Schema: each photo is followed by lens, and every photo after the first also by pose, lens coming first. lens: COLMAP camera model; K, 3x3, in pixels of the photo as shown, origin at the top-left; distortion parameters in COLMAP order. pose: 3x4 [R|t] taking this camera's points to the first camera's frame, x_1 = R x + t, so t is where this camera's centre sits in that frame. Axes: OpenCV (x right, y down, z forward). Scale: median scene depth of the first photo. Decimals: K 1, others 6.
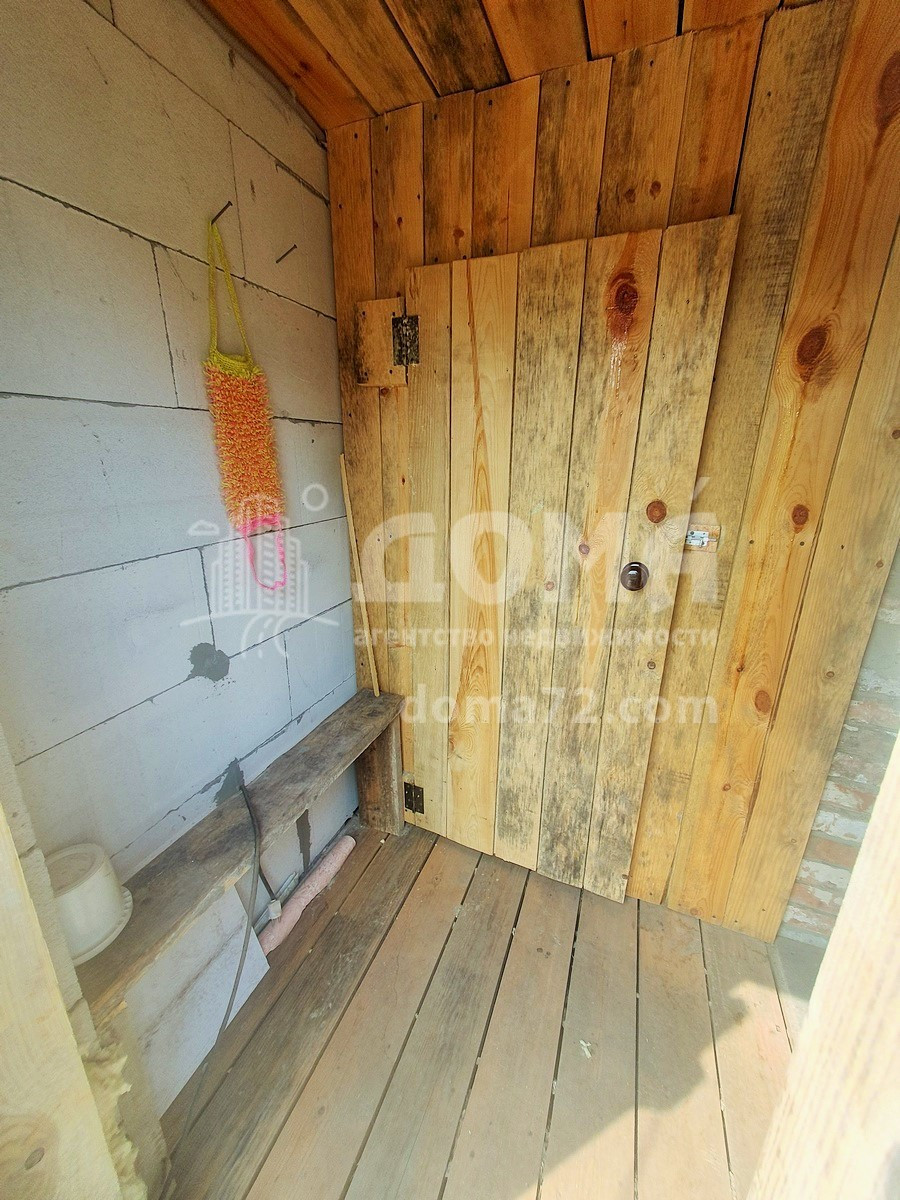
lens RADIAL K [[472.4, 0, 451.7], [0, 472.4, 596.9], [0, 0, 1]] dist [0.009928, 0.000299]
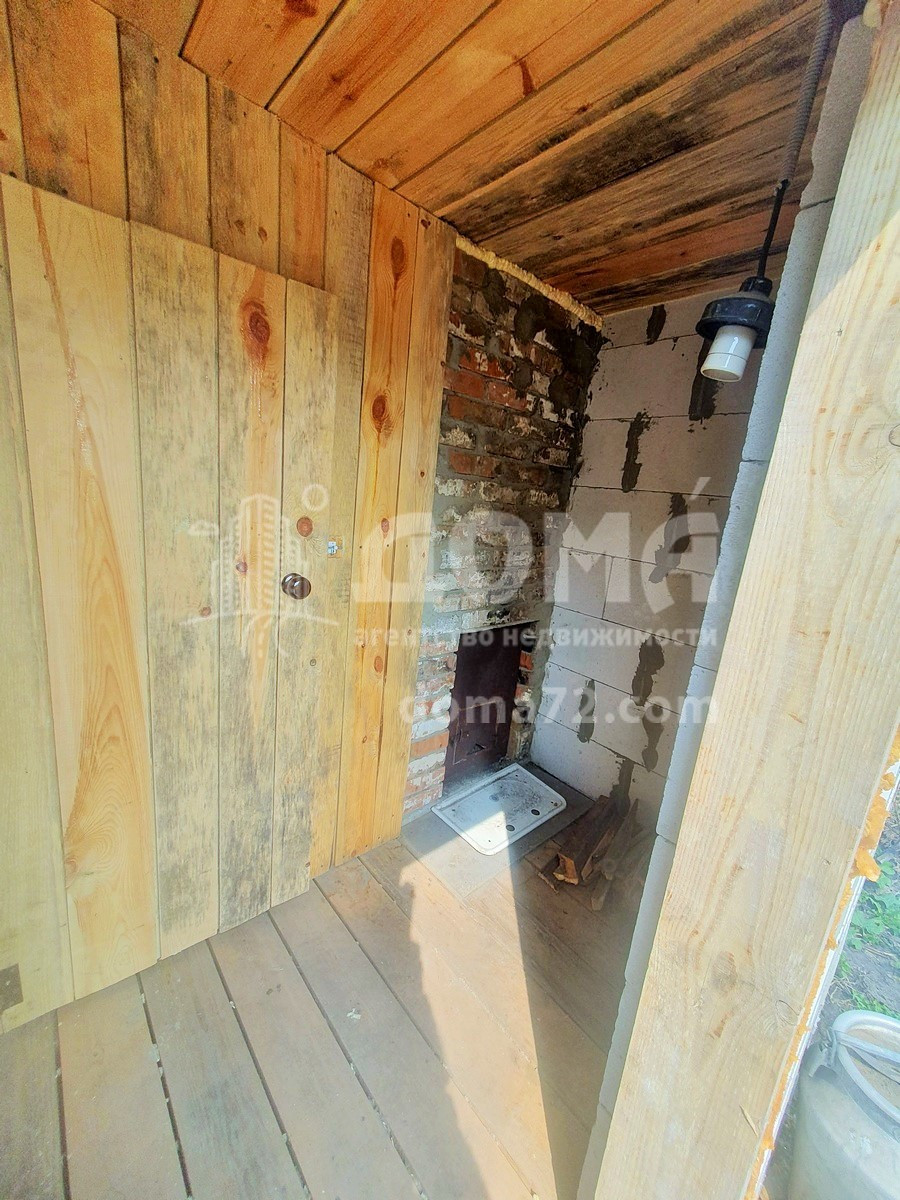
lens RADIAL K [[472.4, 0, 450.7], [0, 472.4, 600.1], [0, 0, 1]] dist [0.009928, 0.000299]
pose [[0.450509, -0.172302, 0.875987, -0.418460], [0.184340, 0.978008, 0.097565, -0.052973], [-0.873533, 0.117525, 0.472364, 0.179473]]
